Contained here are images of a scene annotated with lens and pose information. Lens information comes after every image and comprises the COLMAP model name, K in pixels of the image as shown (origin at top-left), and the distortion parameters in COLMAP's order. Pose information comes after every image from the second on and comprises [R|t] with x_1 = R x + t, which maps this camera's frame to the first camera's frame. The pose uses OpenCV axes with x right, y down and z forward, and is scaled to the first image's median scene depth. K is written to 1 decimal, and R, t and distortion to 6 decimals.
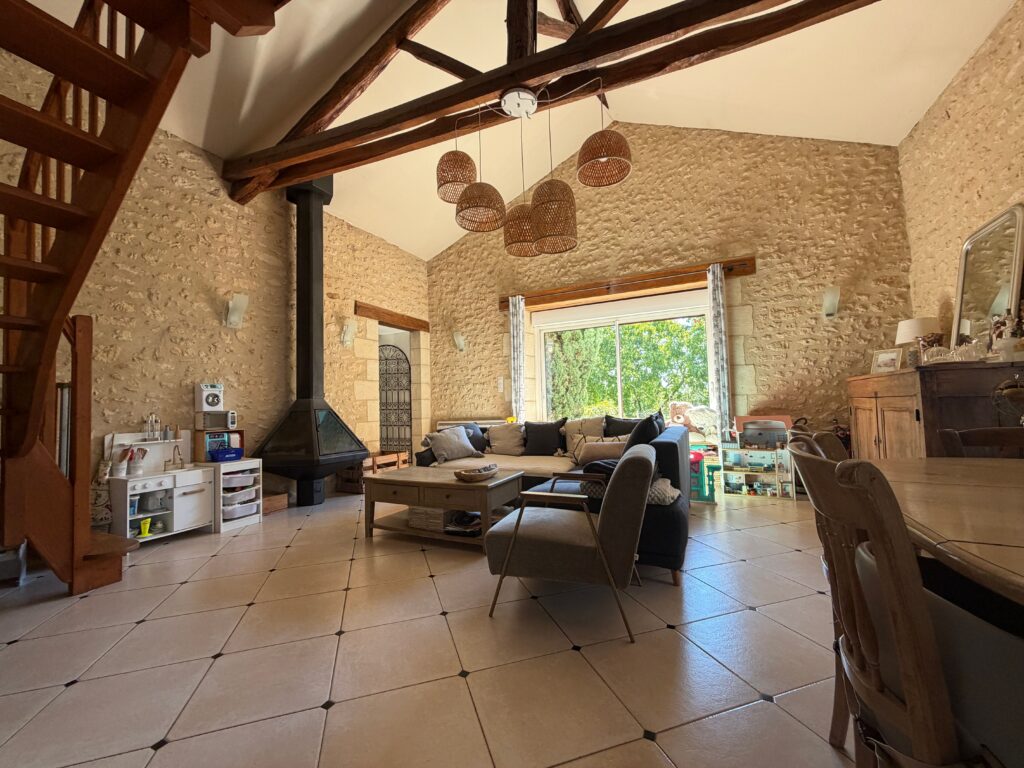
lens RADIAL K [[411.4, 0, 508.0], [0, 411.4, 385.2], [0, 0, 1]] dist [0.002188, 0.000329]
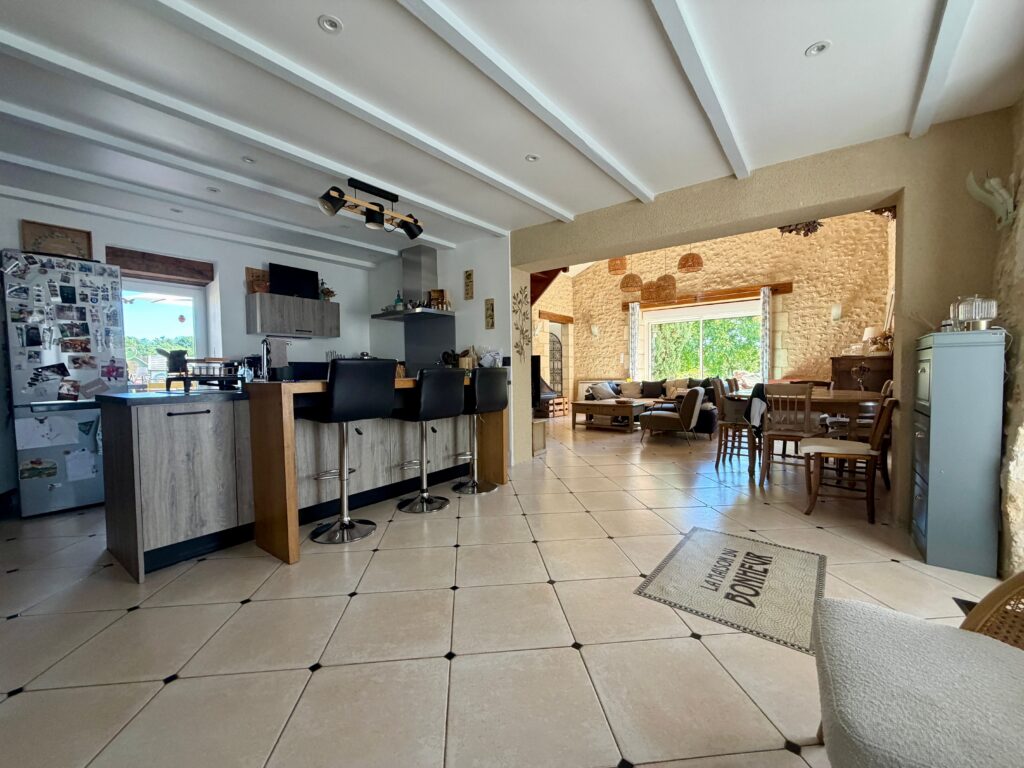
lens RADIAL K [[411.4, 0, 507.5], [0, 411.4, 386.2], [0, 0, 1]] dist [0.002188, 0.000329]
pose [[0.978255, 0.020728, -0.206366, -0.152065], [-0.002416, 0.996065, 0.088594, -0.043000], [0.207390, -0.086169, 0.974456, -0.833378]]
